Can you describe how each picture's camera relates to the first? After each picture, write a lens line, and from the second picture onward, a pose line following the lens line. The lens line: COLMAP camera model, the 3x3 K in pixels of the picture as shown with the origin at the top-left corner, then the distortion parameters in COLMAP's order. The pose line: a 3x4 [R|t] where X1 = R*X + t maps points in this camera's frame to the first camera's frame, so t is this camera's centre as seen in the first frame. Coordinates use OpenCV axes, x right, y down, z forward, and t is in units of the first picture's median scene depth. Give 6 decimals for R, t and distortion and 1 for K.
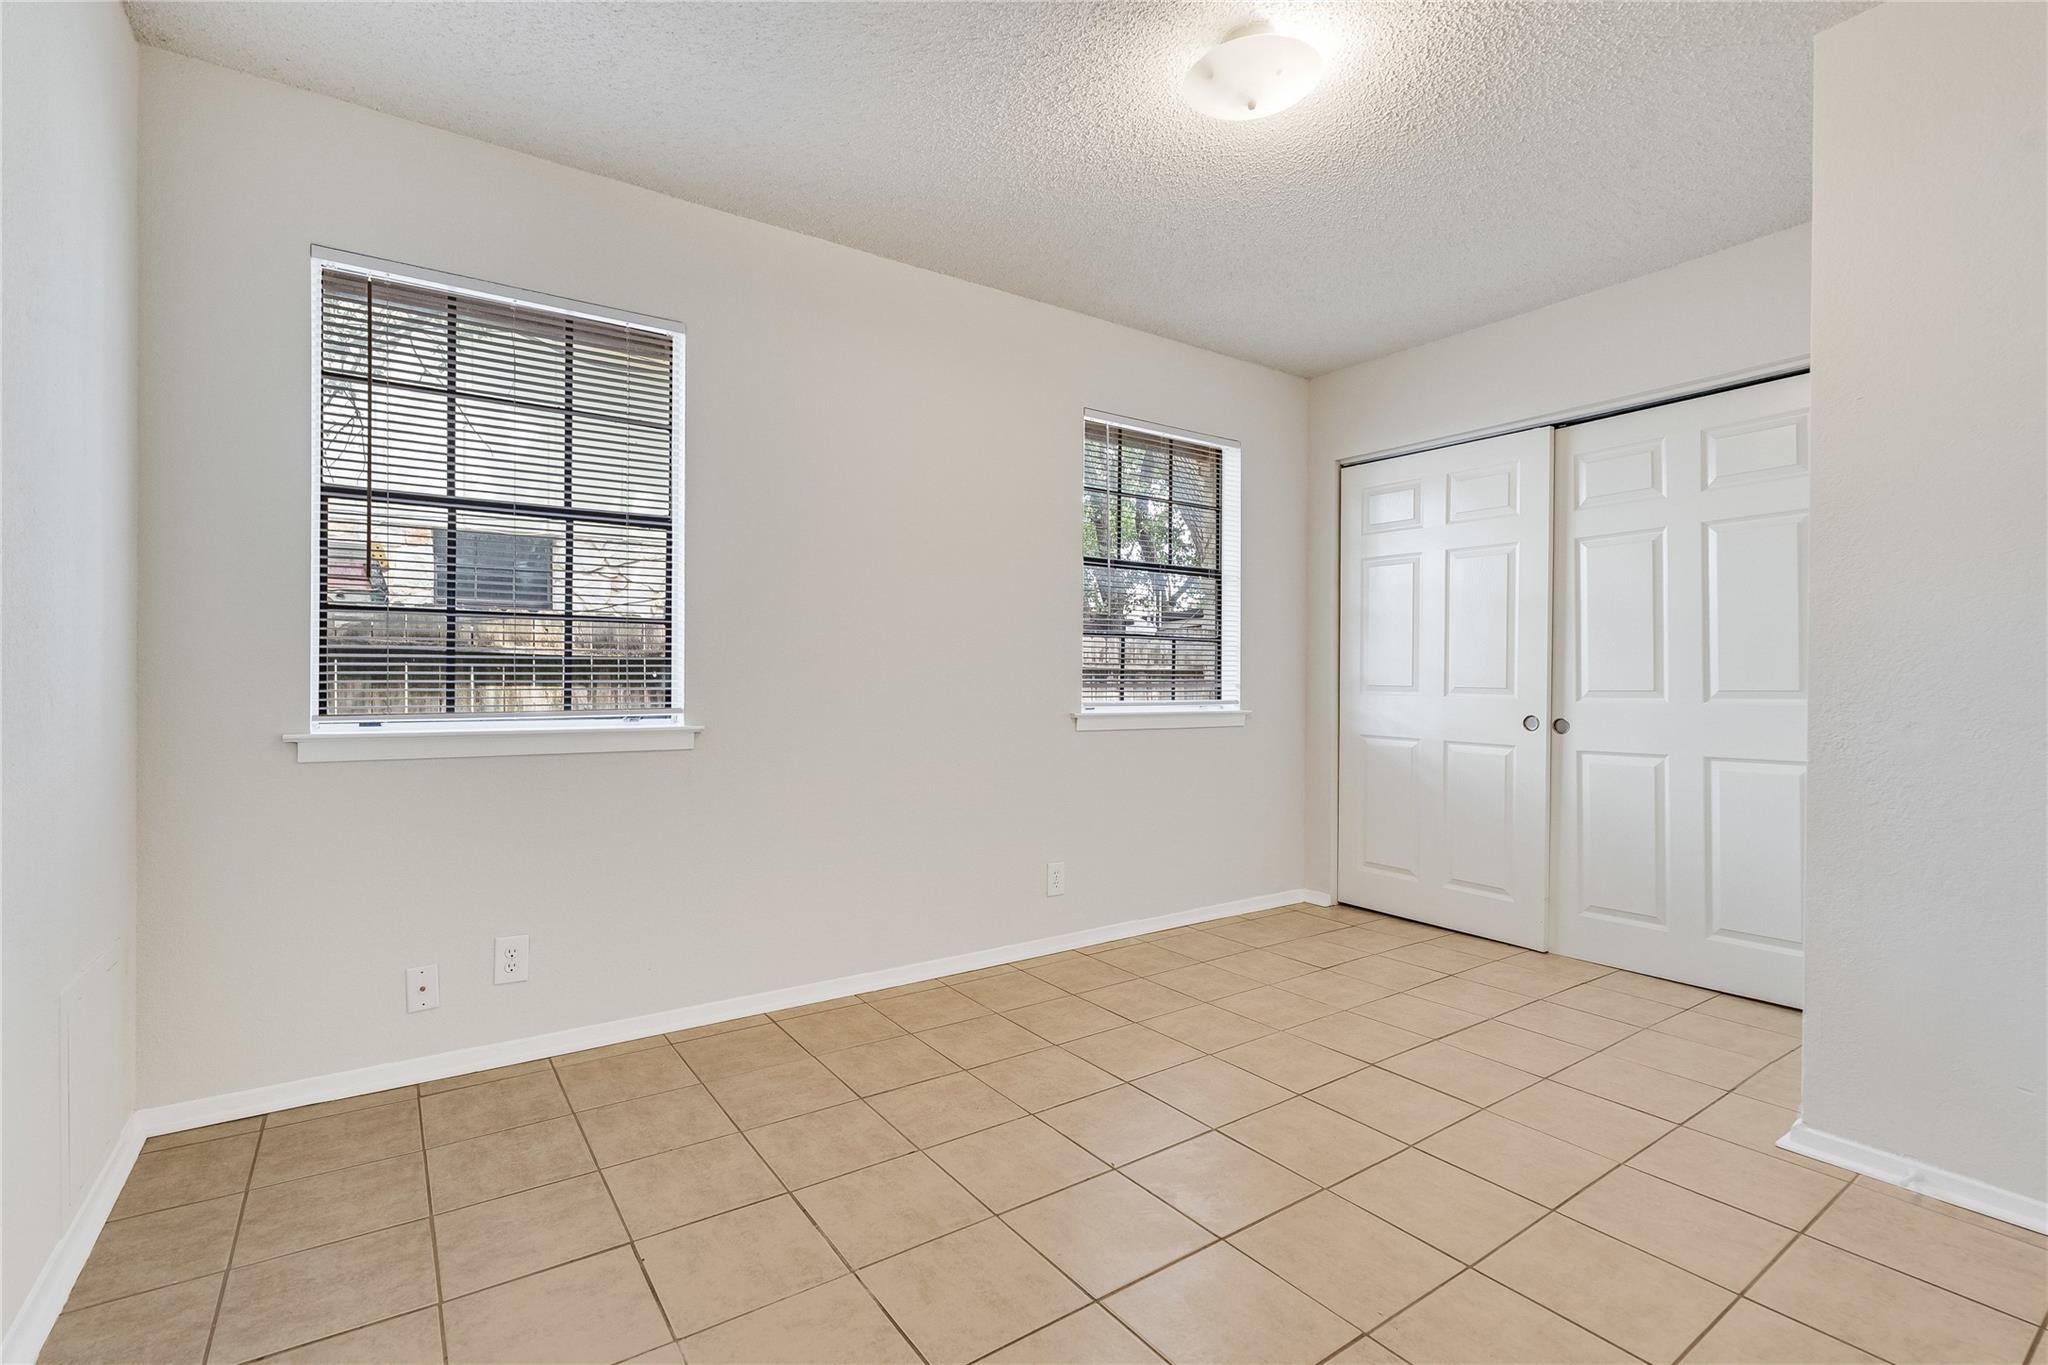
lens RADIAL K [[929.2, 0, 1010.6], [0, 929.2, 672.5], [0, 0, 1]] dist [-0.009272, 0.003700]
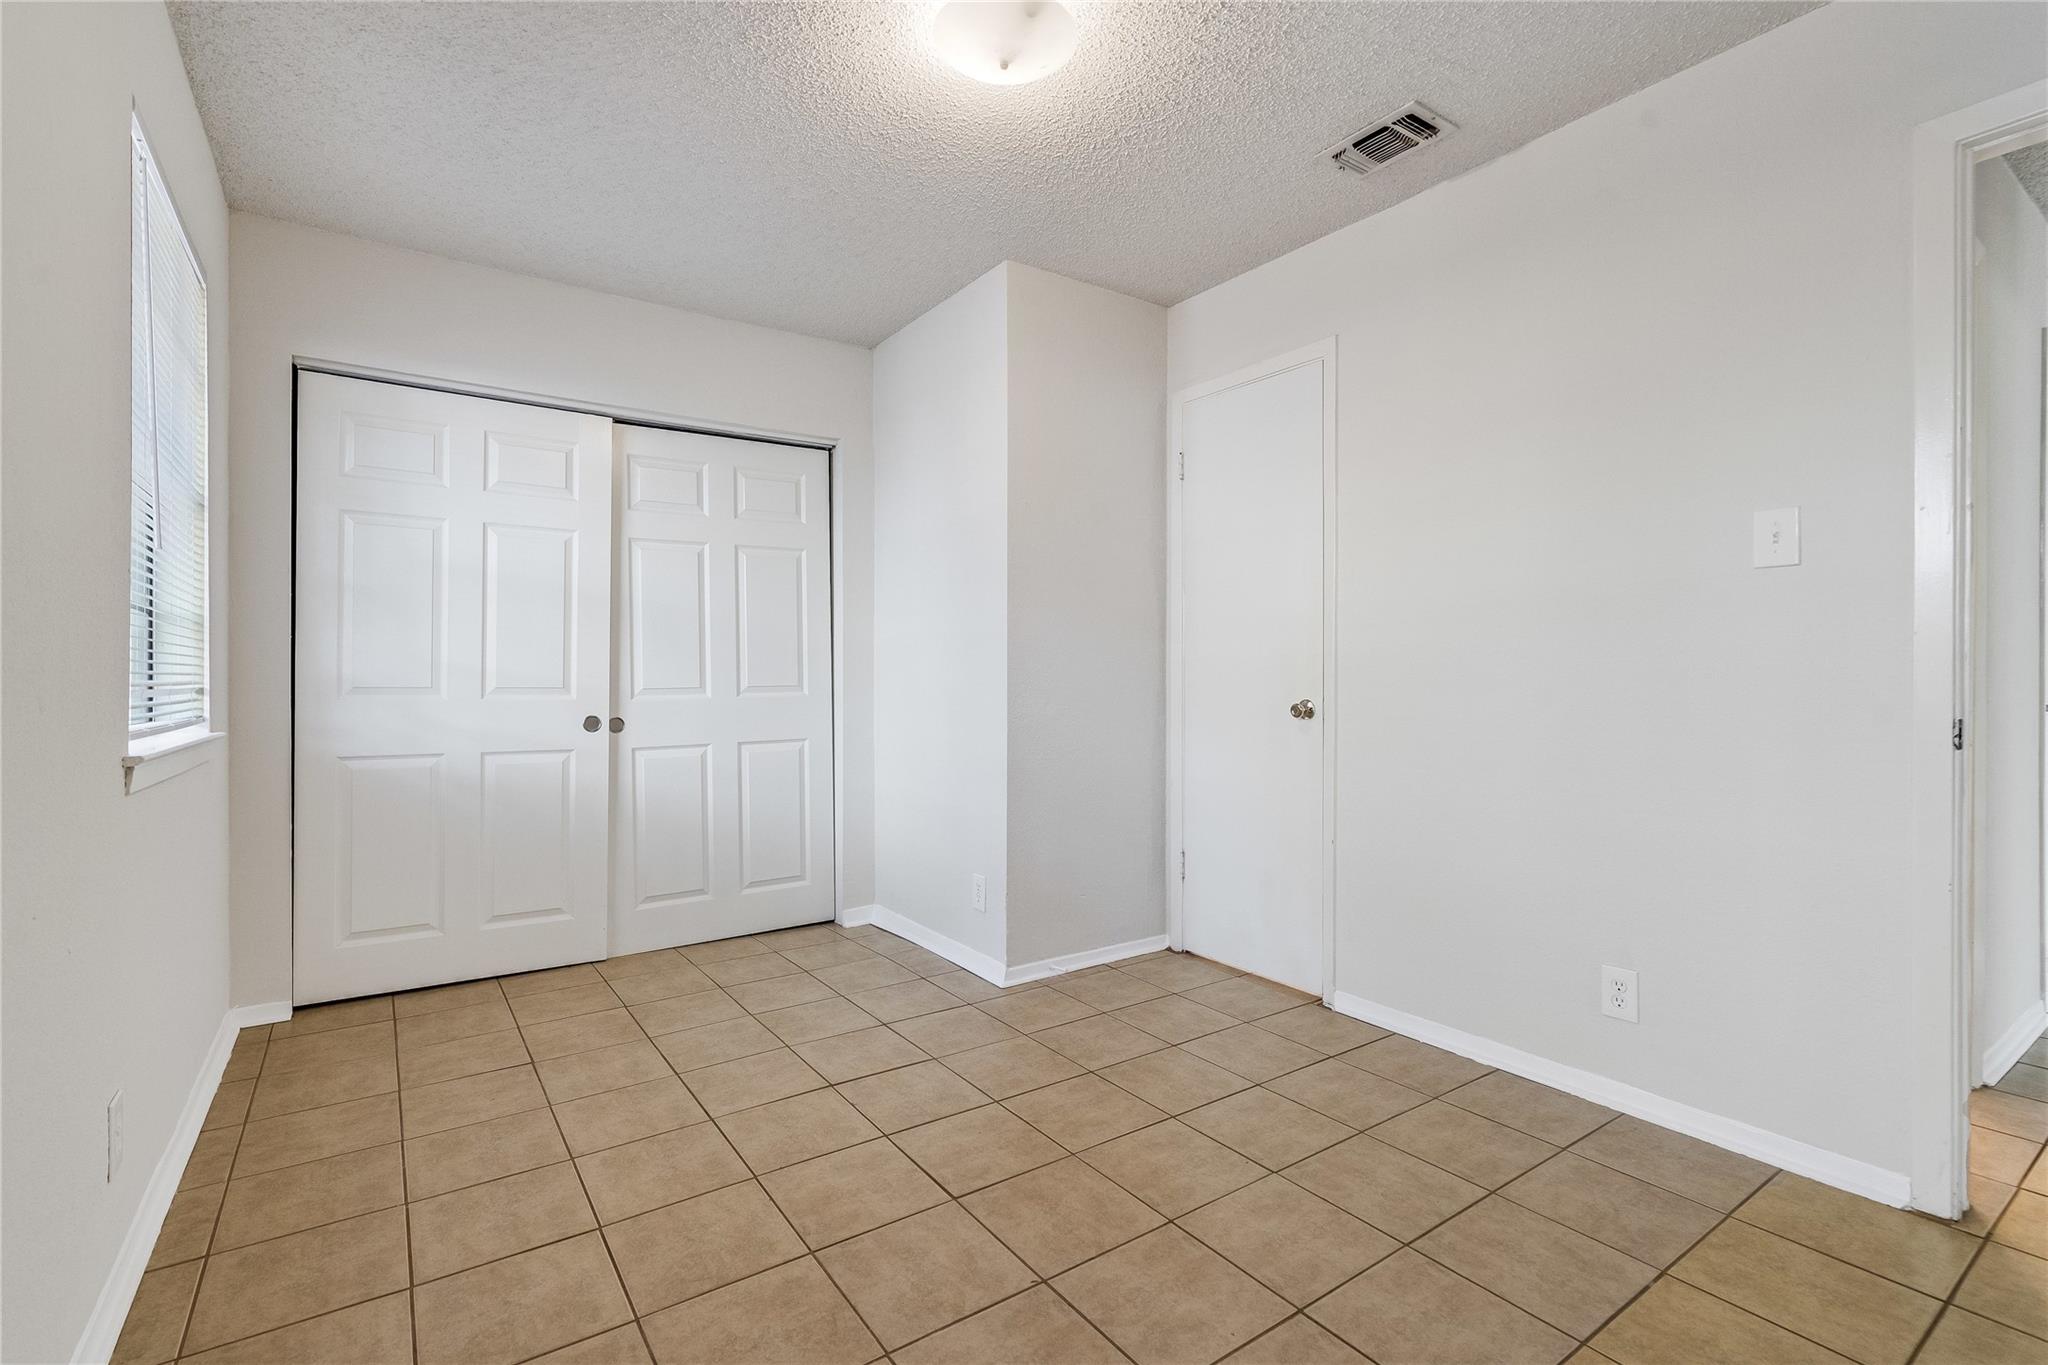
lens RADIAL K [[929.2, 0, 1012.9], [0, 929.2, 669.7], [0, 0, 1]] dist [-0.009272, 0.003700]
pose [[0.001142, 0.003138, 0.999994, -0.399445], [-0.002386, 0.999992, -0.003135, 0.001170], [-0.999997, -0.002382, 0.001149, 0.583900]]
